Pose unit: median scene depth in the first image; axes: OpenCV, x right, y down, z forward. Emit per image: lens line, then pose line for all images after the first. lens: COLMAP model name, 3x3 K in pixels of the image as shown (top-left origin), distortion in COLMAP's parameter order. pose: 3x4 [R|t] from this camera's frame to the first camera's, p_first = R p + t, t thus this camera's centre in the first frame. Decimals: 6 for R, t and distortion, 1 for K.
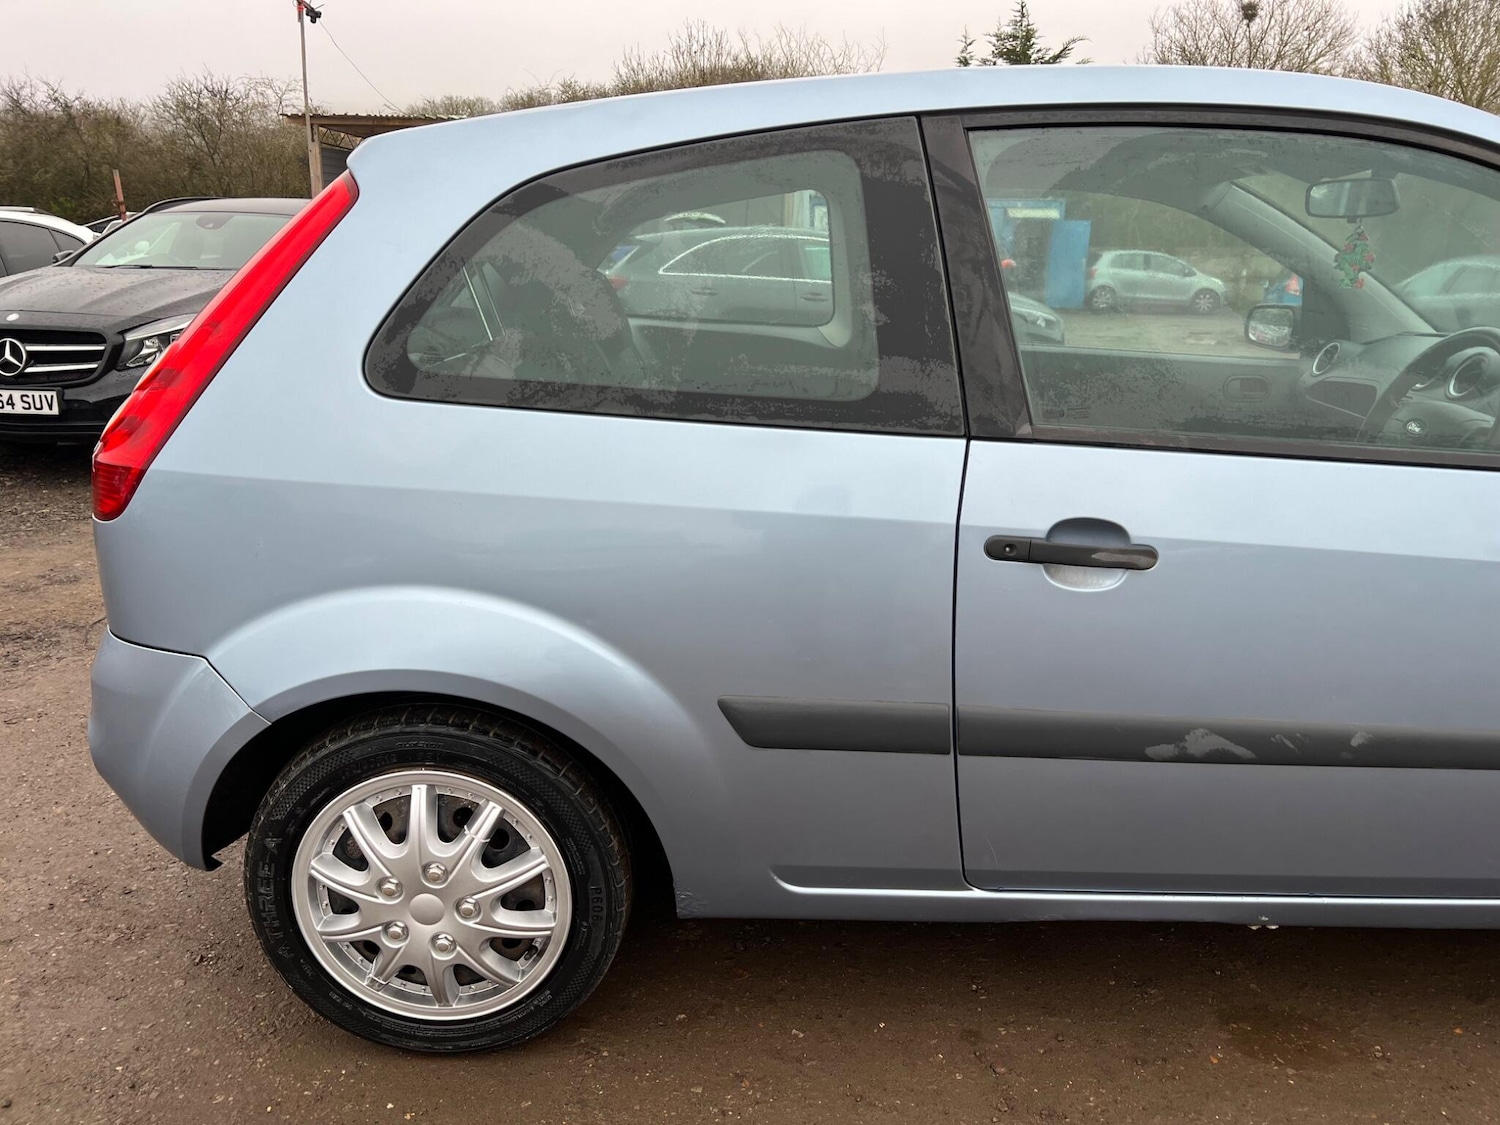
lens RADIAL K [[1105.5, 0, 750.0], [0, 1105.5, 562.5], [0, 0, 1]] dist [0.048894, -0.051886]
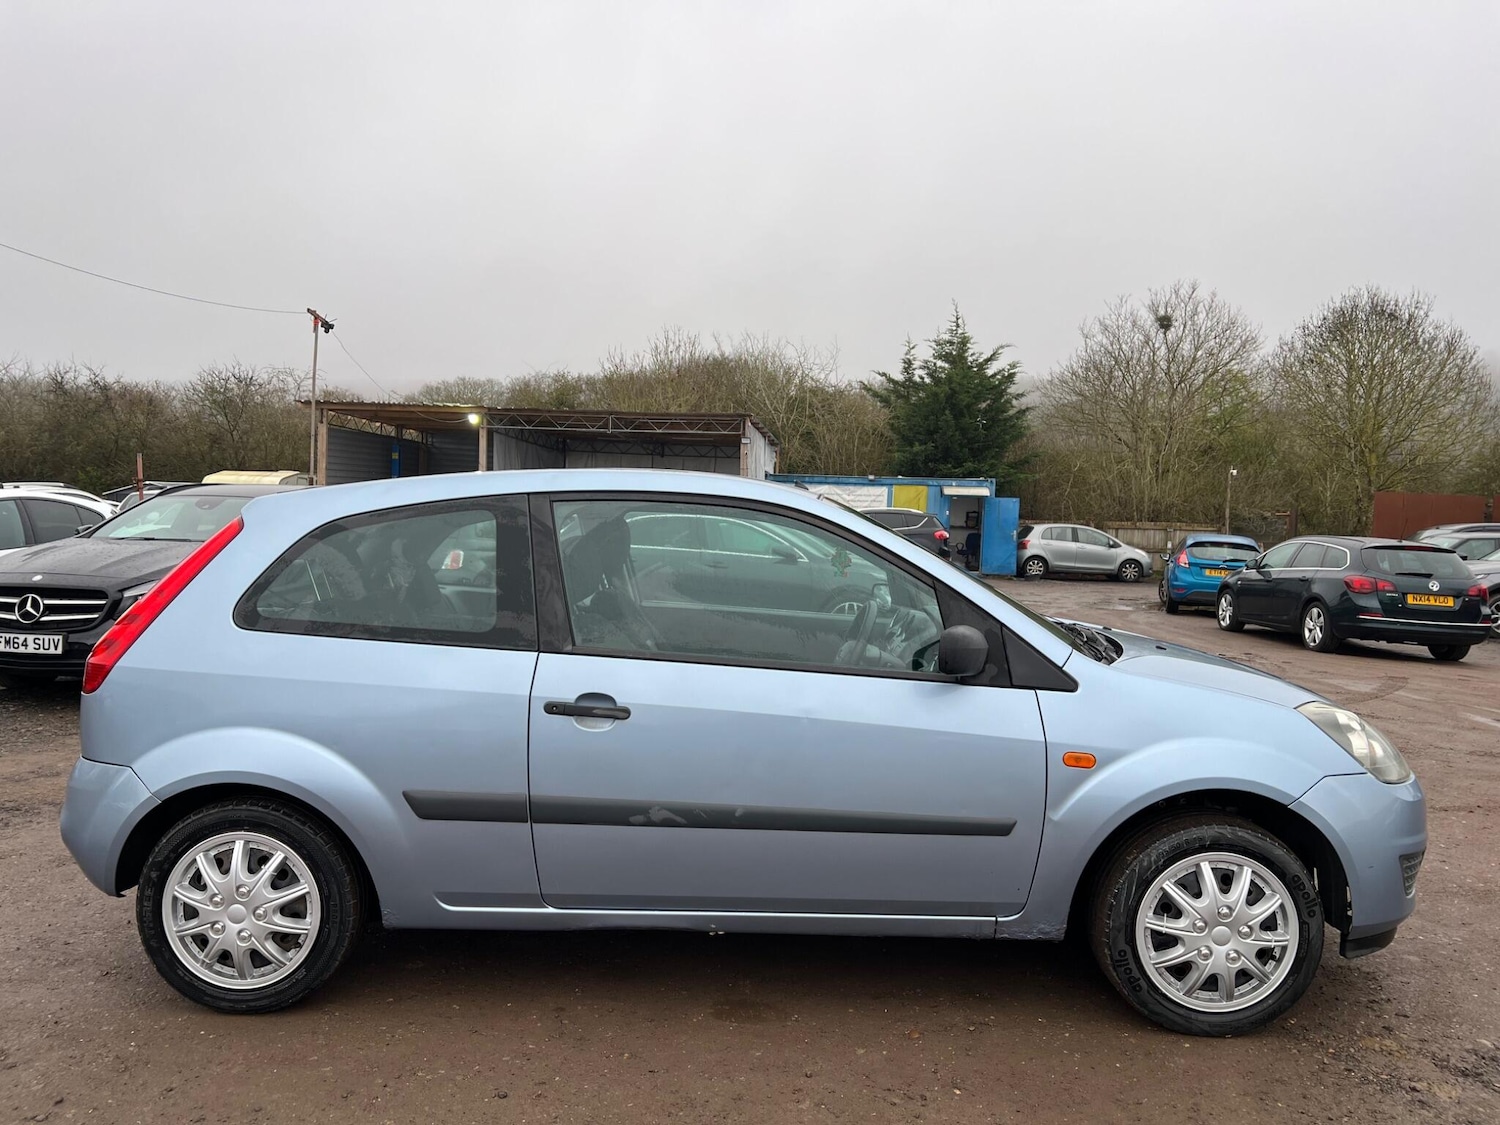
lens RADIAL K [[1105.5, 0, 750.0], [0, 1105.5, 562.5], [0, 0, 1]] dist [0.048894, -0.051886]
pose [[0.999924, 0.011657, 0.004070, 0.422743], [-0.010413, 0.973288, -0.229351, 0.135087], [-0.006635, 0.229291, 0.973335, -0.713290]]
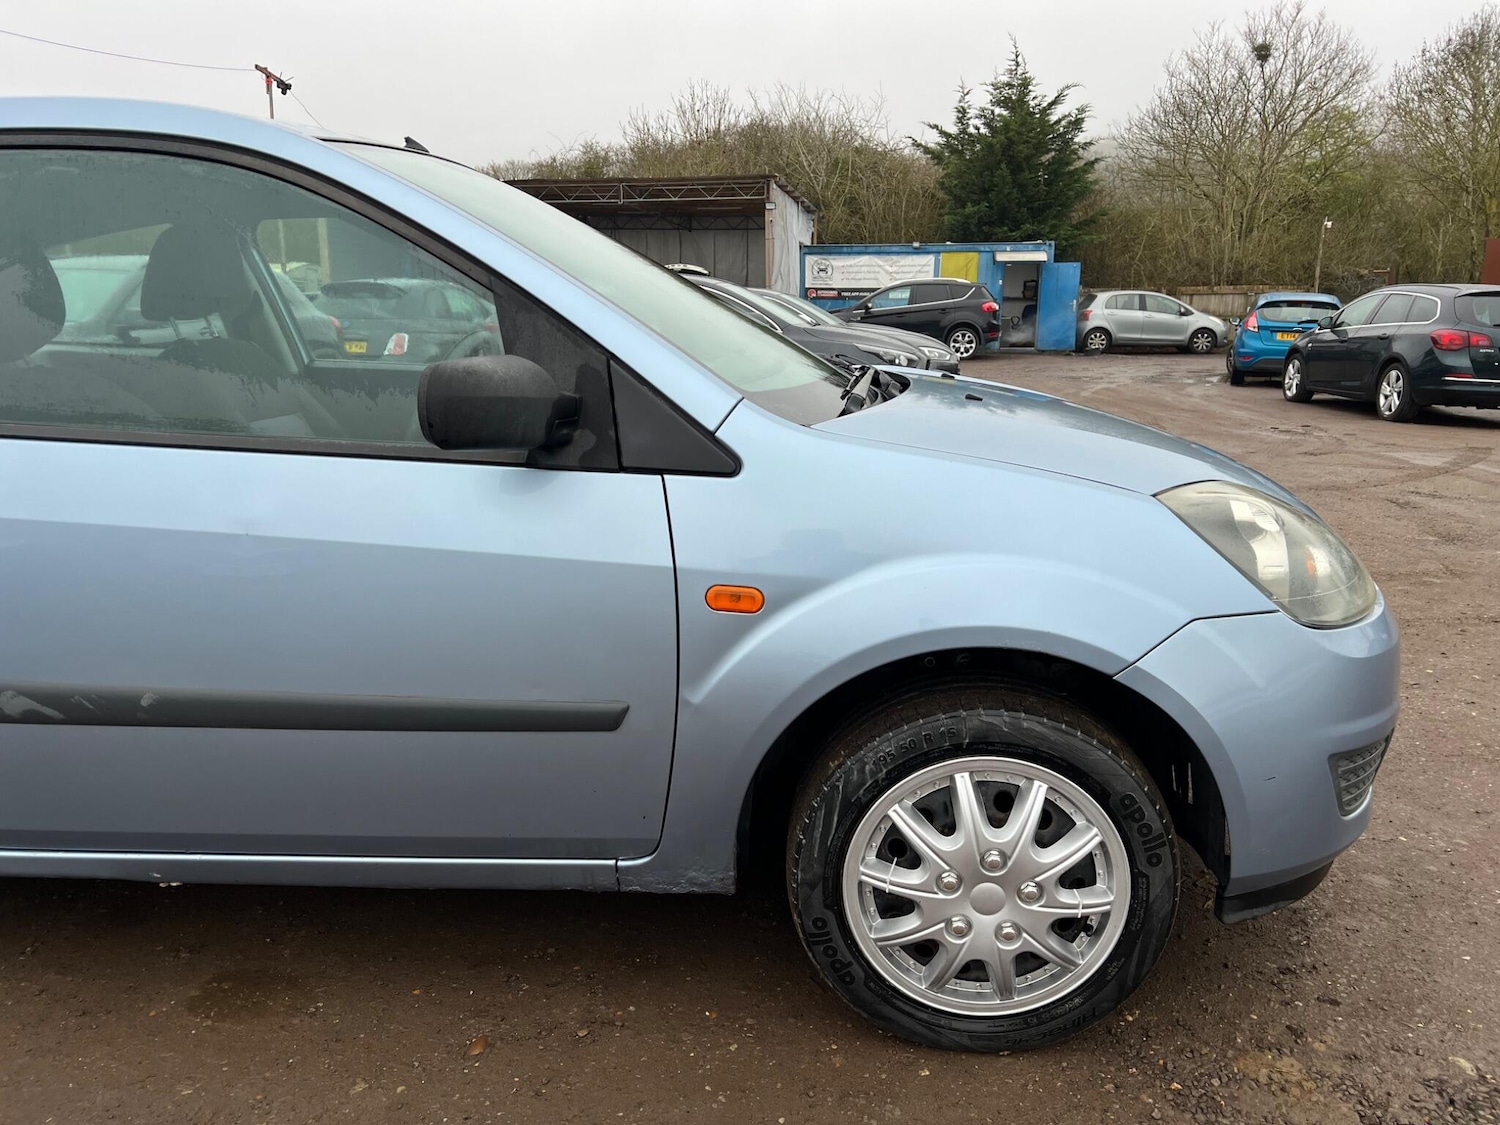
lens RADIAL K [[1112.7, 0, 750.0], [0, 1112.7, 562.5], [0, 0, 1]] dist [0.011387, -0.001268]
pose [[0.997882, -0.006069, -0.064771, 0.924529], [0.003218, 0.999025, -0.044033, 0.057562], [0.064975, 0.043731, 0.996928, -0.036329]]
